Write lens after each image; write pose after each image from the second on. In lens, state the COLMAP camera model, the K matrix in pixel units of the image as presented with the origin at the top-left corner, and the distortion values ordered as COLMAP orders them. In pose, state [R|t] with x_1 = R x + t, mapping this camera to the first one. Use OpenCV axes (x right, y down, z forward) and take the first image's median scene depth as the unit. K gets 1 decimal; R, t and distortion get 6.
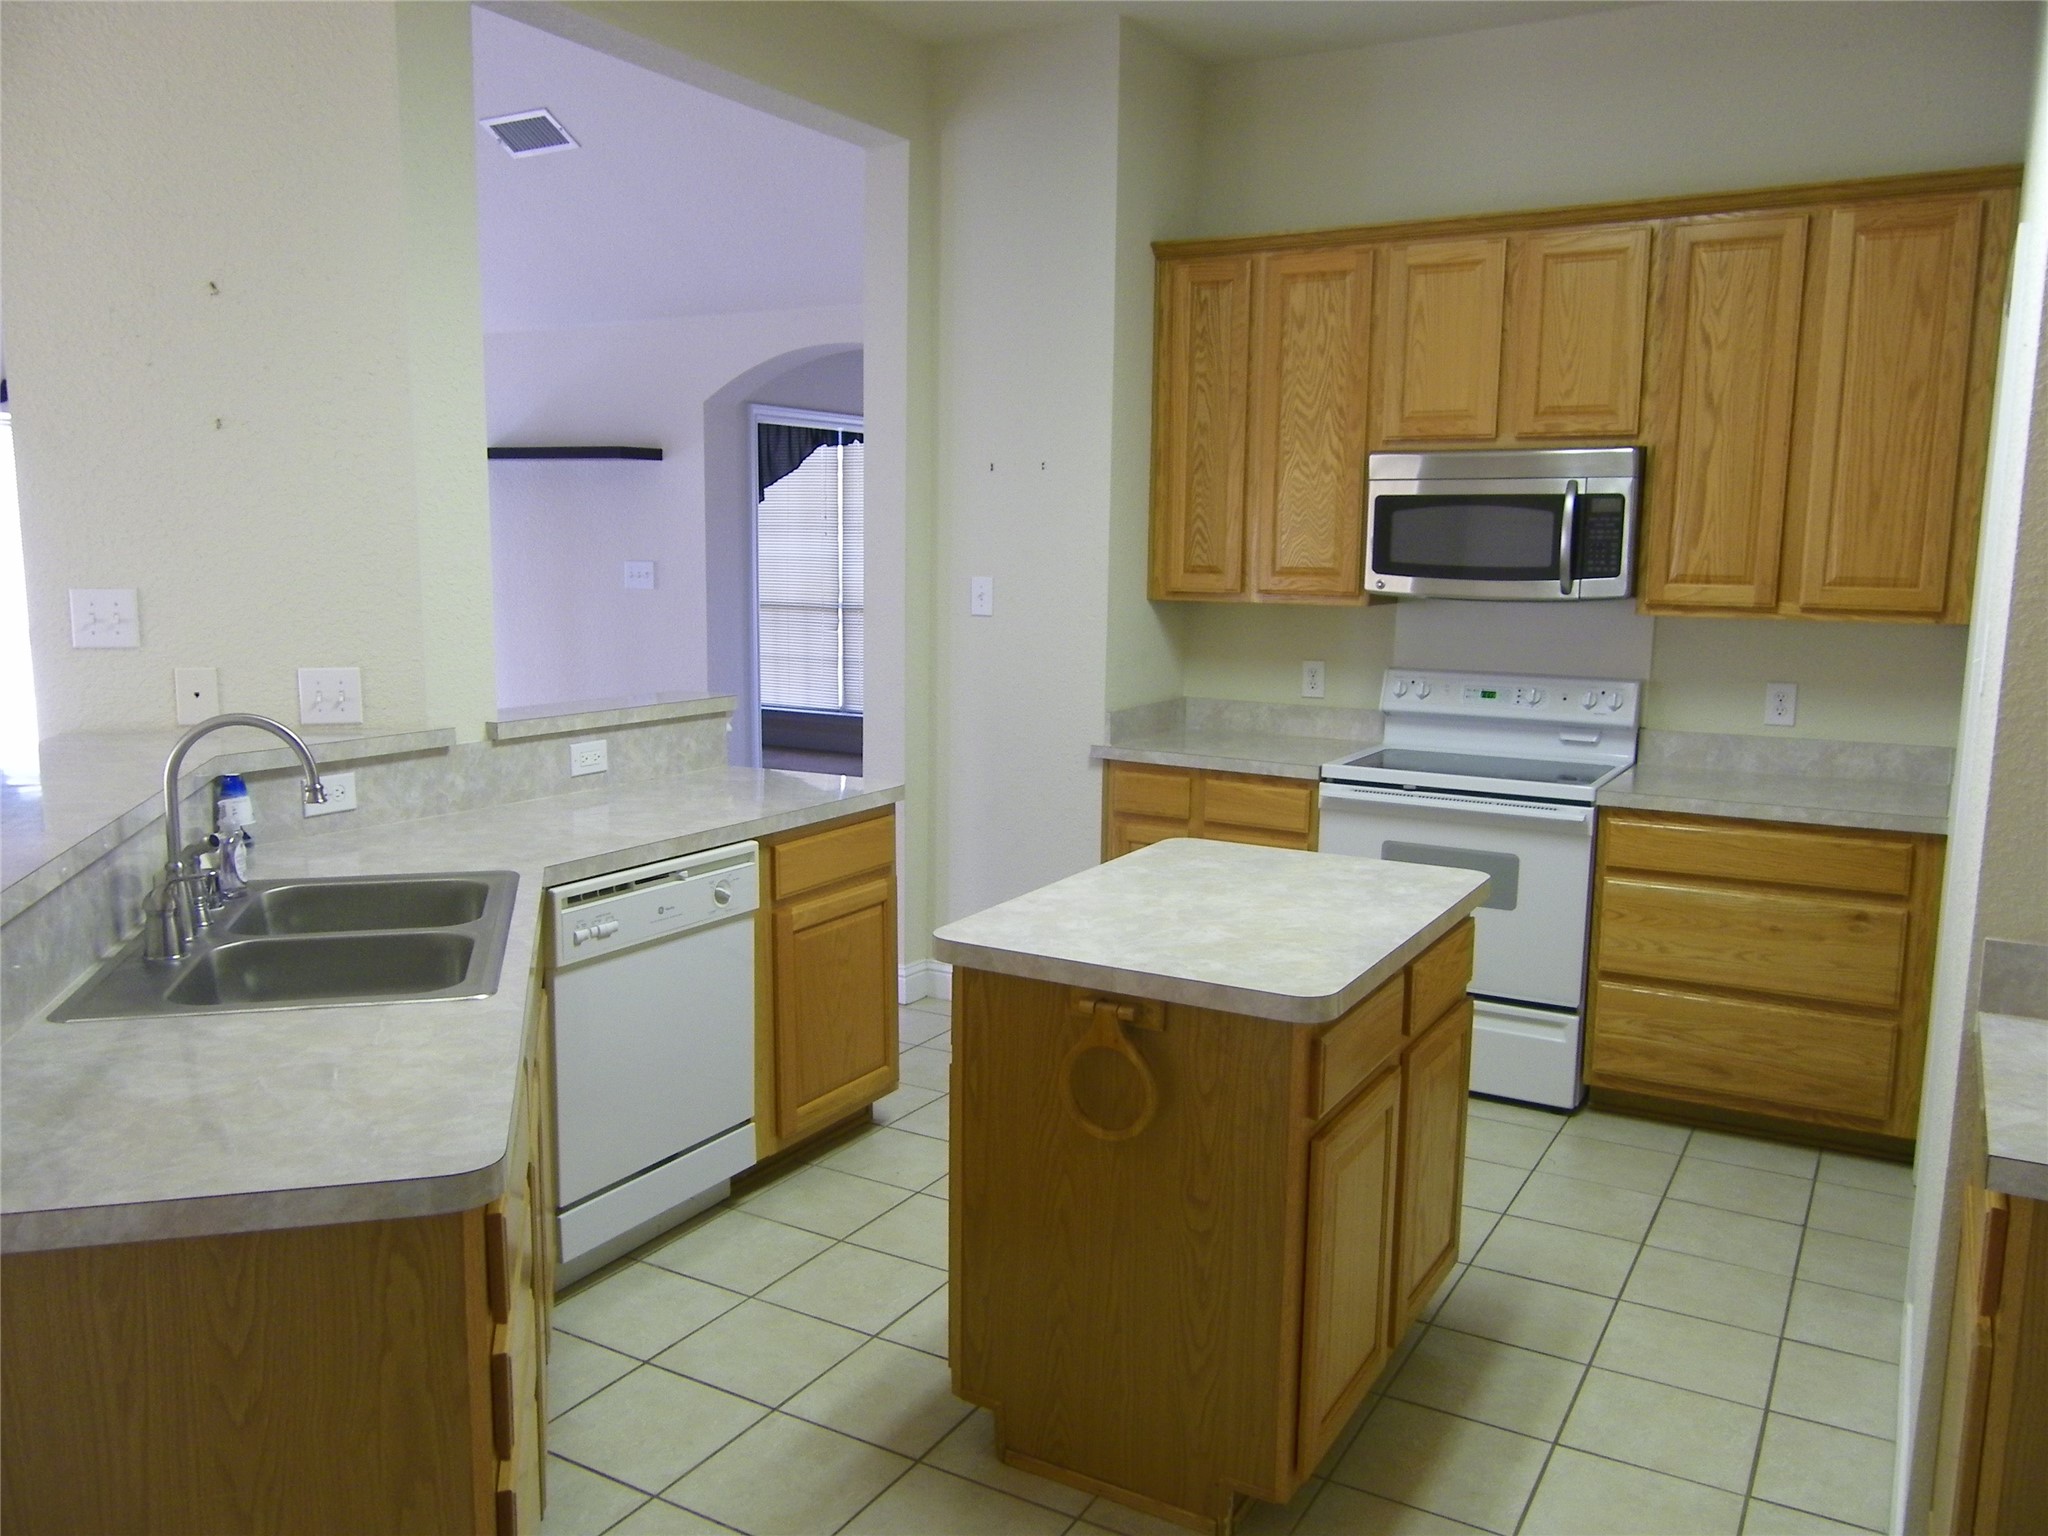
lens RADIAL K [[1613.0, 0, 1011.8], [0, 1613.0, 772.1], [0, 0, 1]] dist [0.003426, 0.000317]
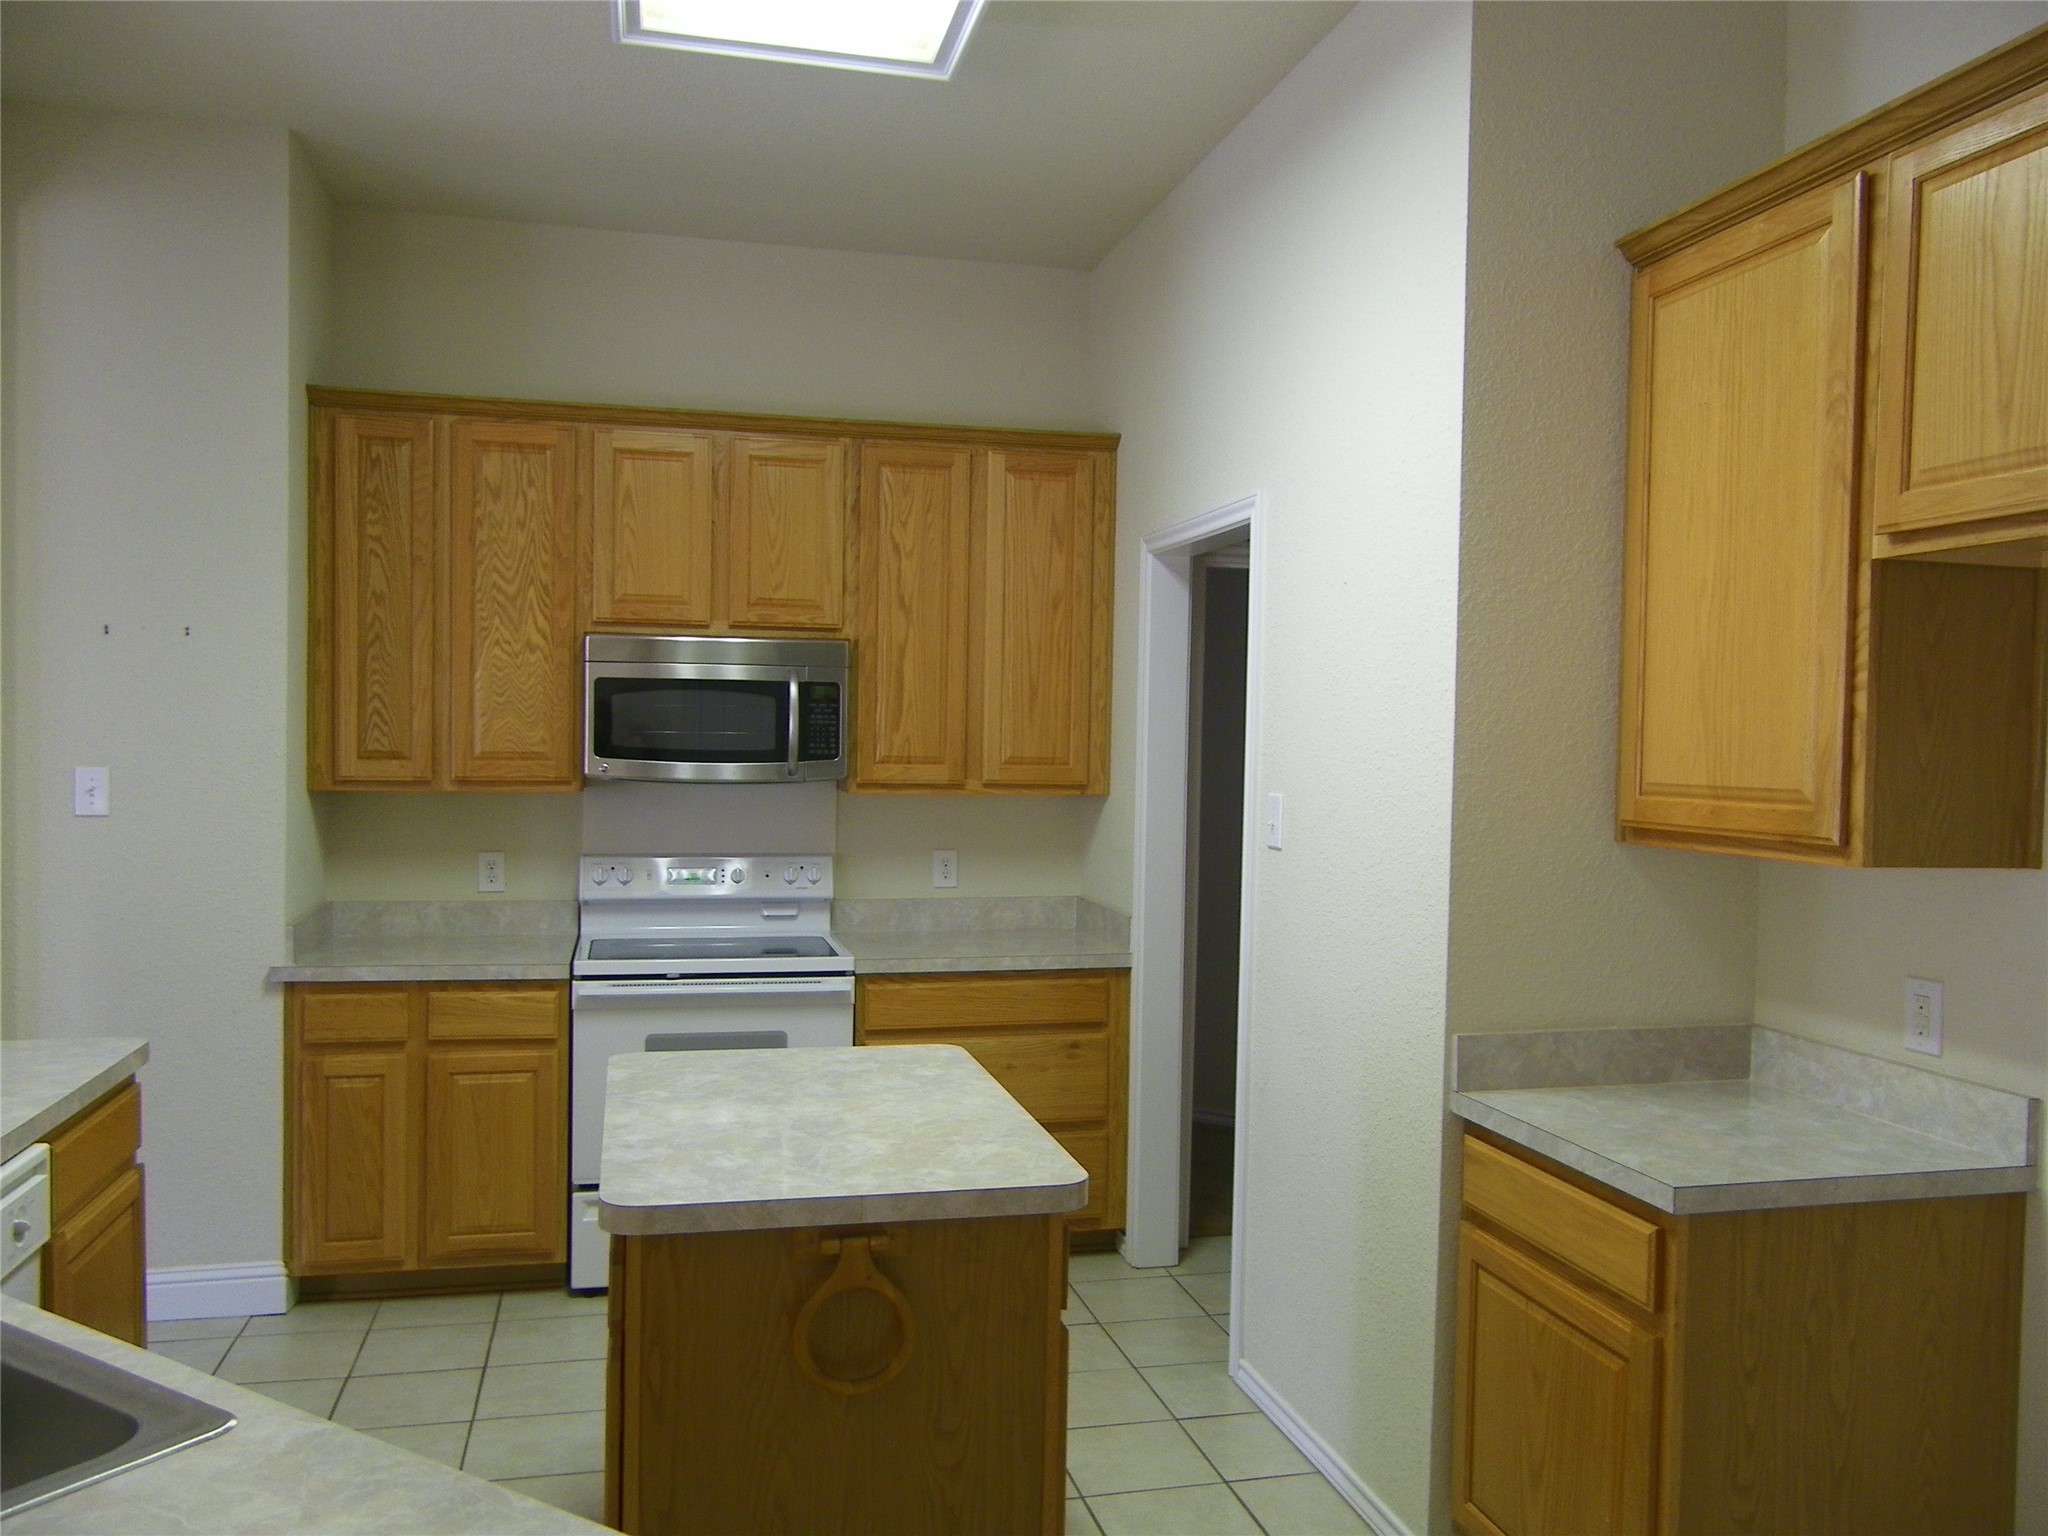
lens RADIAL K [[1613.0, 0, 1021.1], [0, 1613.0, 773.3], [0, 0, 1]] dist [0.003426, 0.000317]
pose [[0.720894, -0.016717, 0.692844, -0.278335], [0.092668, 0.993057, -0.072460, -0.022482], [-0.686822, 0.116440, 0.717438, 0.148652]]
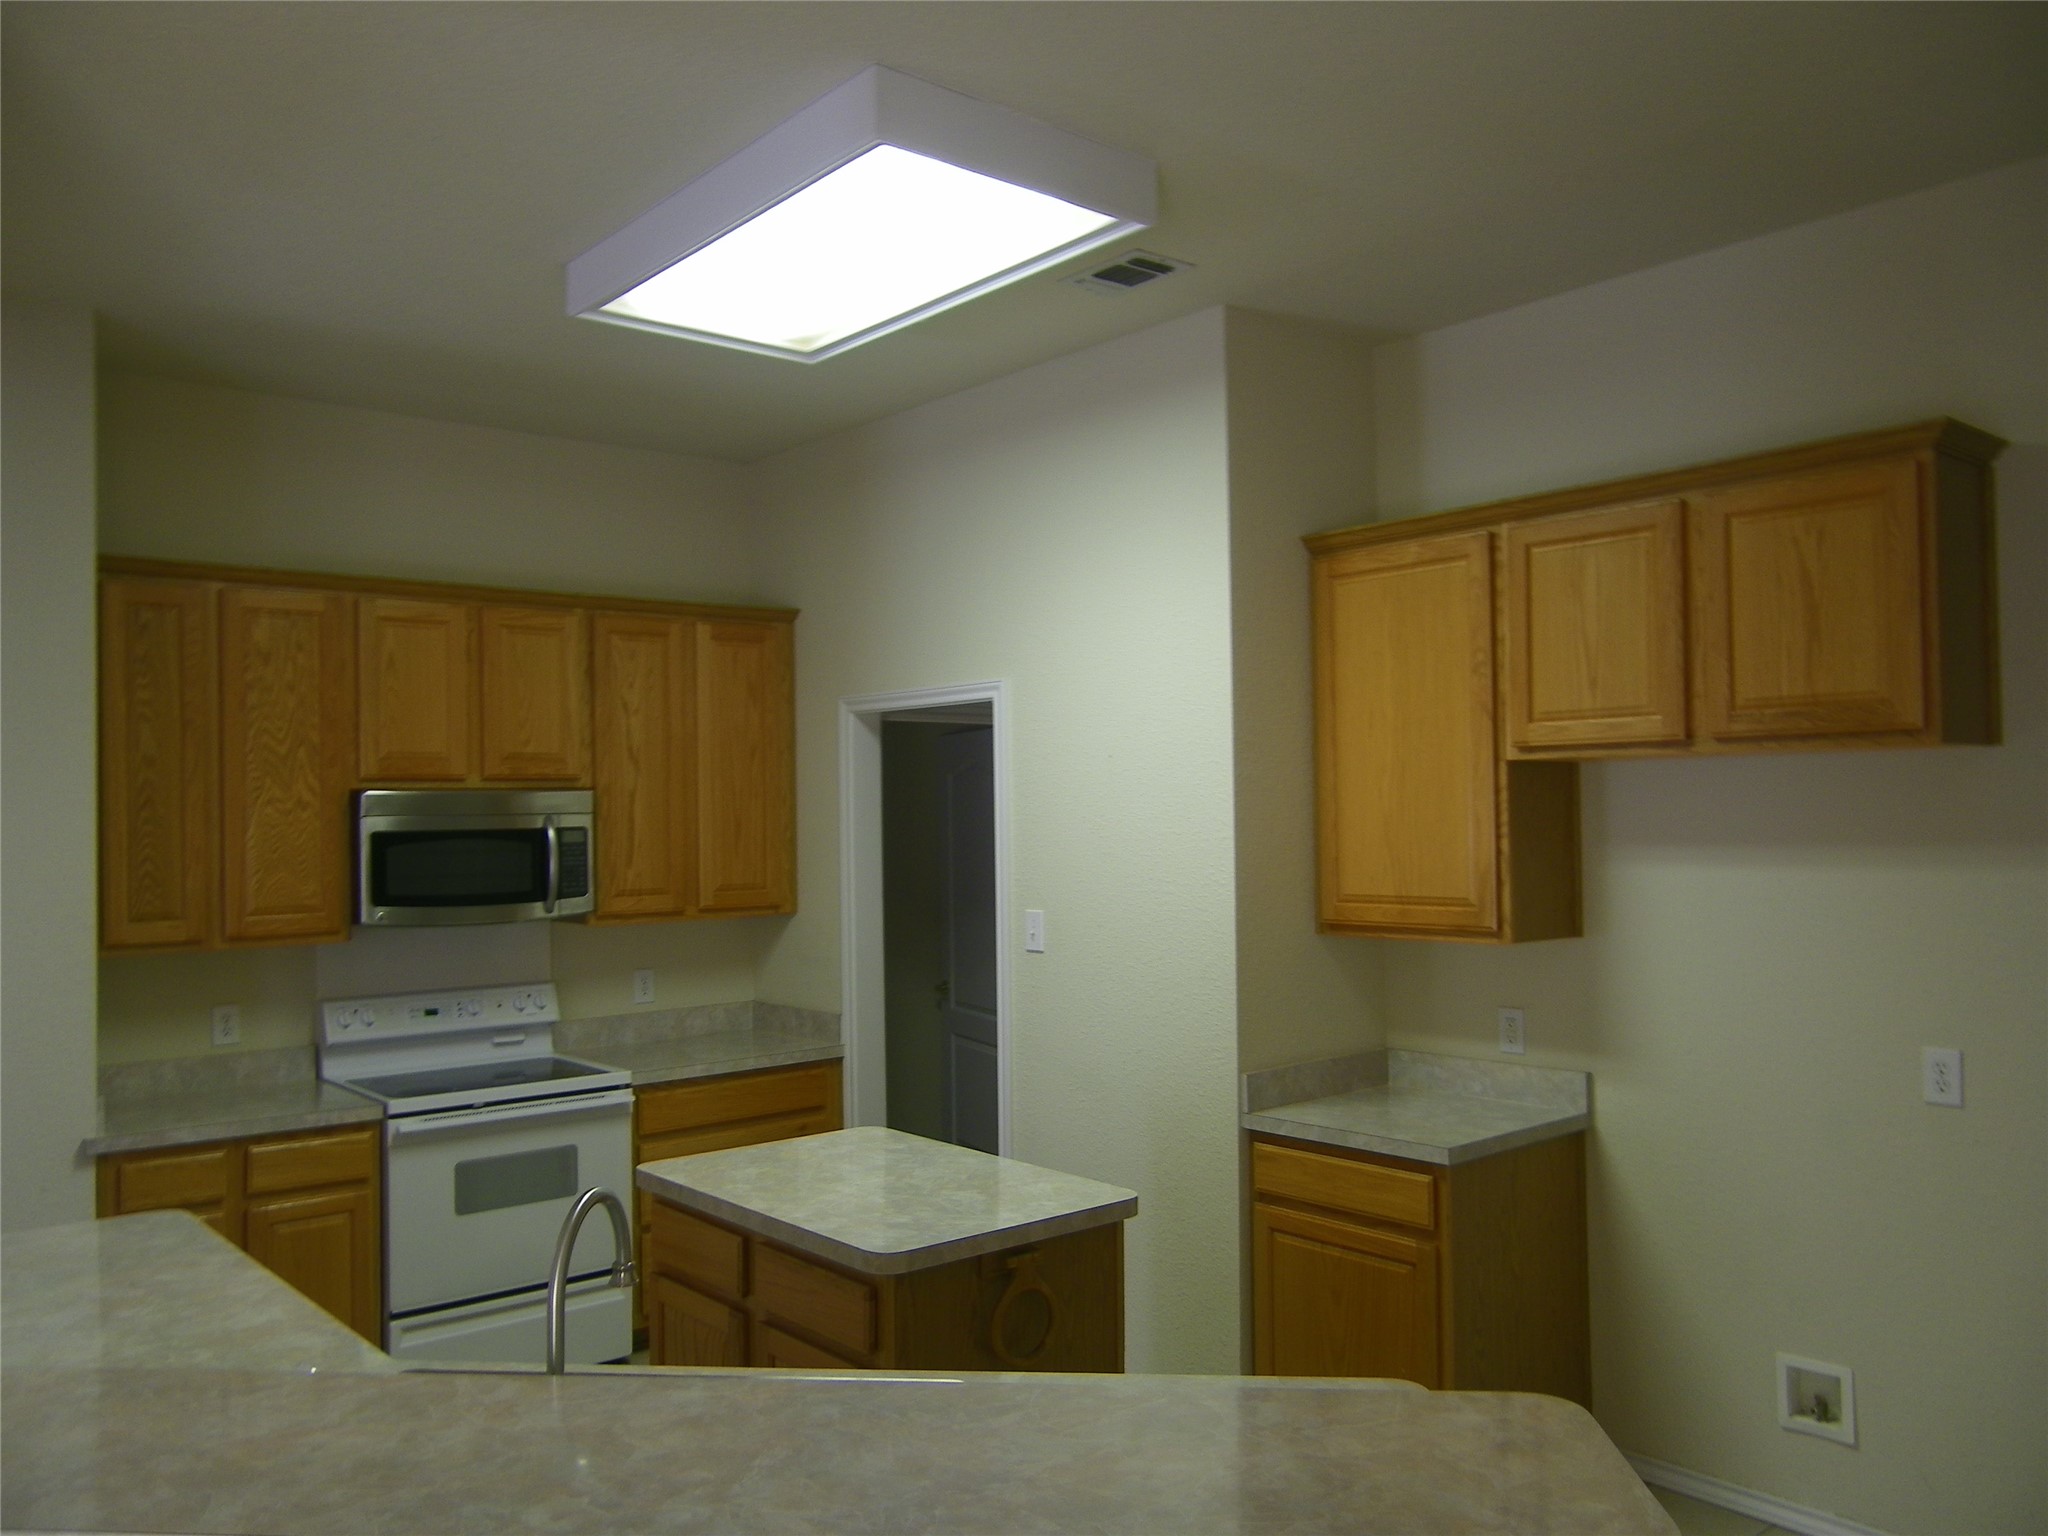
lens RADIAL K [[1613.0, 0, 1018.9], [0, 1613.0, 767.5], [0, 0, 1]] dist [0.003426, 0.000317]
pose [[0.325731, 0.009540, 0.945414, -0.652378], [0.155776, 0.985742, -0.063618, -0.088070], [-0.932541, 0.167995, 0.319601, 0.300902]]
